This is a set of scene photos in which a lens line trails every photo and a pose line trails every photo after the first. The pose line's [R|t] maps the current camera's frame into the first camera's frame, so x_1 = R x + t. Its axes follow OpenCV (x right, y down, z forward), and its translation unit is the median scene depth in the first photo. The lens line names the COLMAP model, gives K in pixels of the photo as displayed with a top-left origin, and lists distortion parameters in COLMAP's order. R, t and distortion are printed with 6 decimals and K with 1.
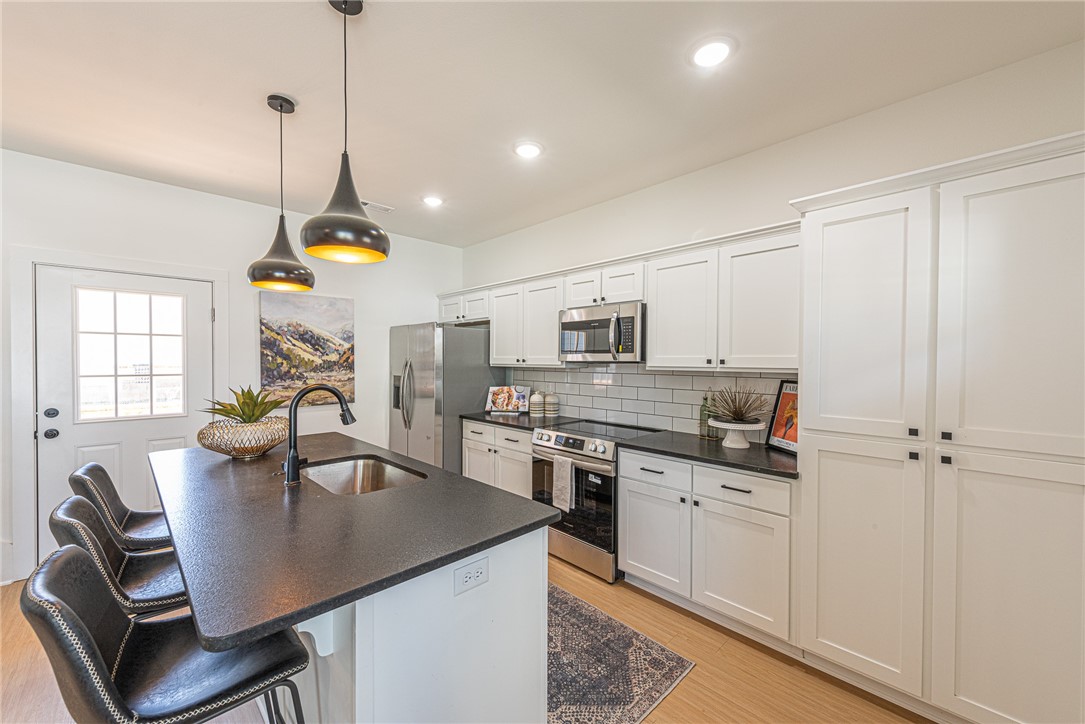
lens RADIAL K [[426.6, 0, 548.1], [0, 426.6, 365.6], [0, 0, 1]] dist [0.009262, -0.000121]
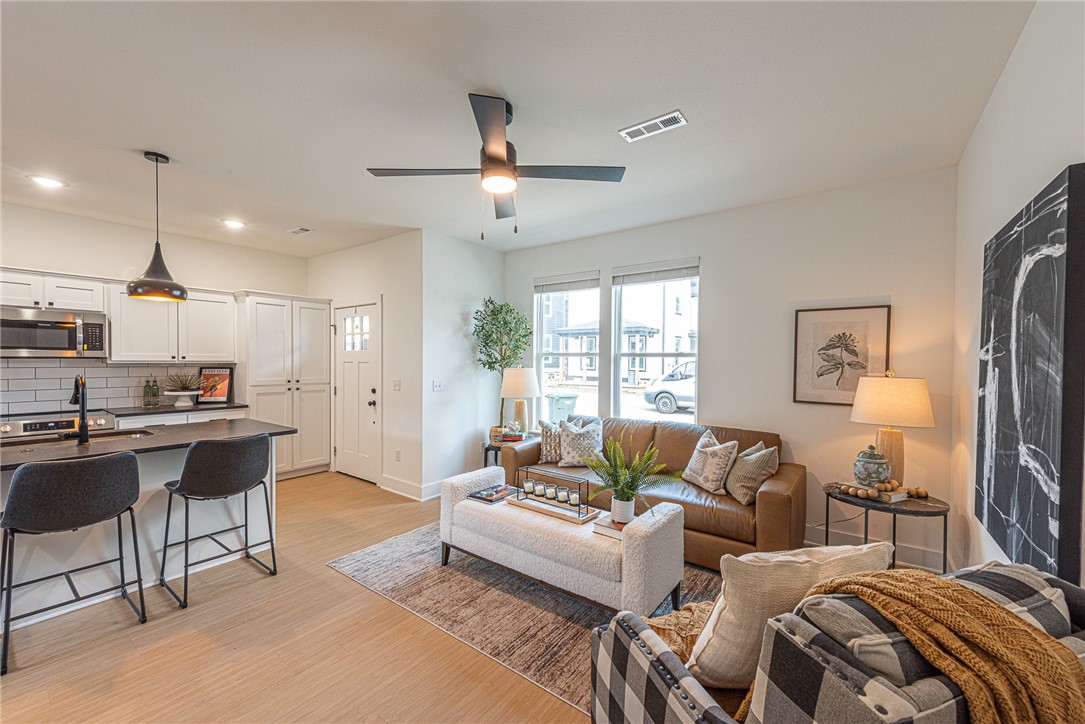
lens RADIAL K [[426.6, 0, 548.1], [0, 426.6, 365.6], [0, 0, 1]] dist [0.009262, -0.000121]
pose [[-0.154941, -0.016369, 0.987788, -1.029144], [0.008527, 0.999803, 0.017906, 0.003561], [-0.987887, 0.011197, -0.154771, -0.137380]]
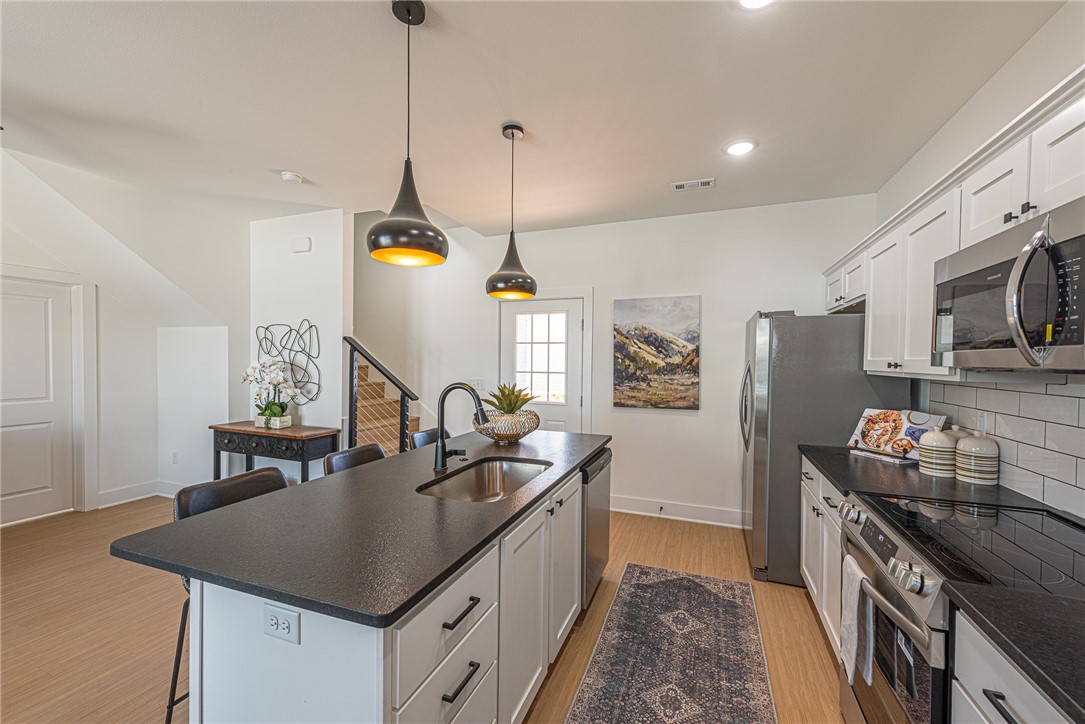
lens RADIAL K [[426.6, 0, 548.1], [0, 426.6, 365.6], [0, 0, 1]] dist [0.009262, -0.000121]
pose [[0.421930, 0.013146, -0.906533, 0.247920], [-0.019929, 0.999788, 0.005223, -0.005836], [0.906409, 0.015862, 0.422102, 0.358389]]
